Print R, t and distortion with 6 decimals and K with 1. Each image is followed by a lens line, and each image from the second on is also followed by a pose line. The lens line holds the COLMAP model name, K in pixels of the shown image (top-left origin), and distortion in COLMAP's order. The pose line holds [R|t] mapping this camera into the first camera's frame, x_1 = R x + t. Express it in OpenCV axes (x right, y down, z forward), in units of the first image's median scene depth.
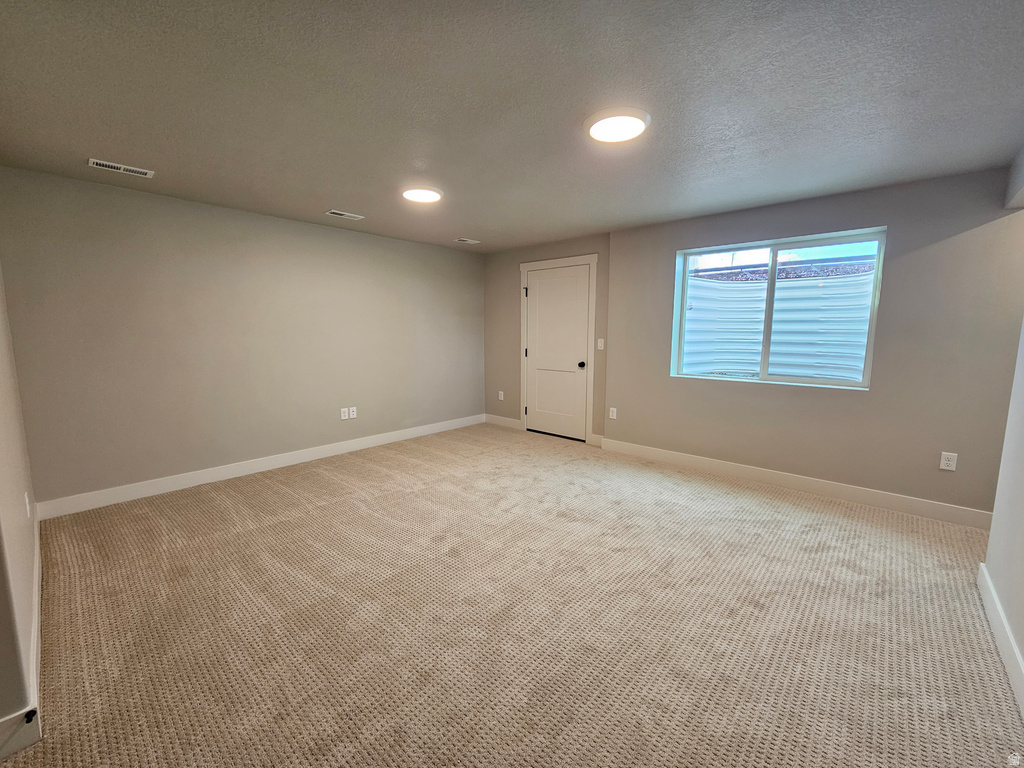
lens RADIAL K [[417.7, 0, 522.1], [0, 417.7, 383.9], [0, 0, 1]] dist [0.001363, 0.001493]
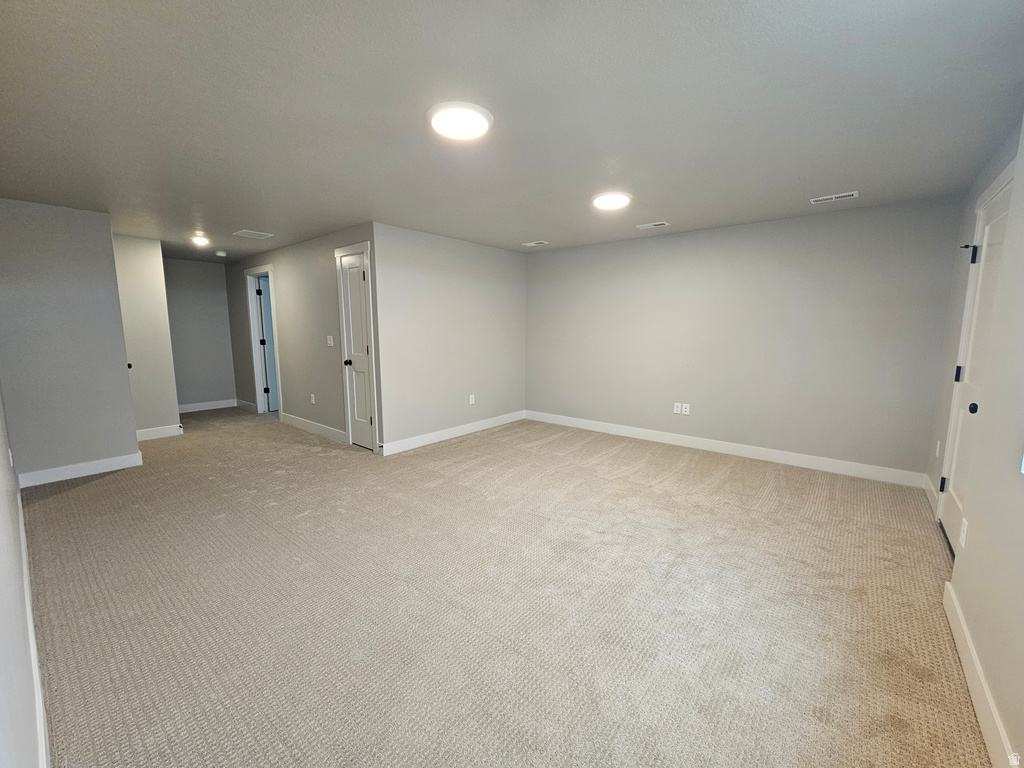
lens RADIAL K [[417.7, 0, 521.9], [0, 417.7, 383.2], [0, 0, 1]] dist [0.001363, 0.001493]
pose [[0.036558, 0.126028, -0.991353, 0.687409], [-0.126735, 0.984591, 0.120494, -0.077827], [0.991263, 0.121234, 0.051967, 0.625572]]
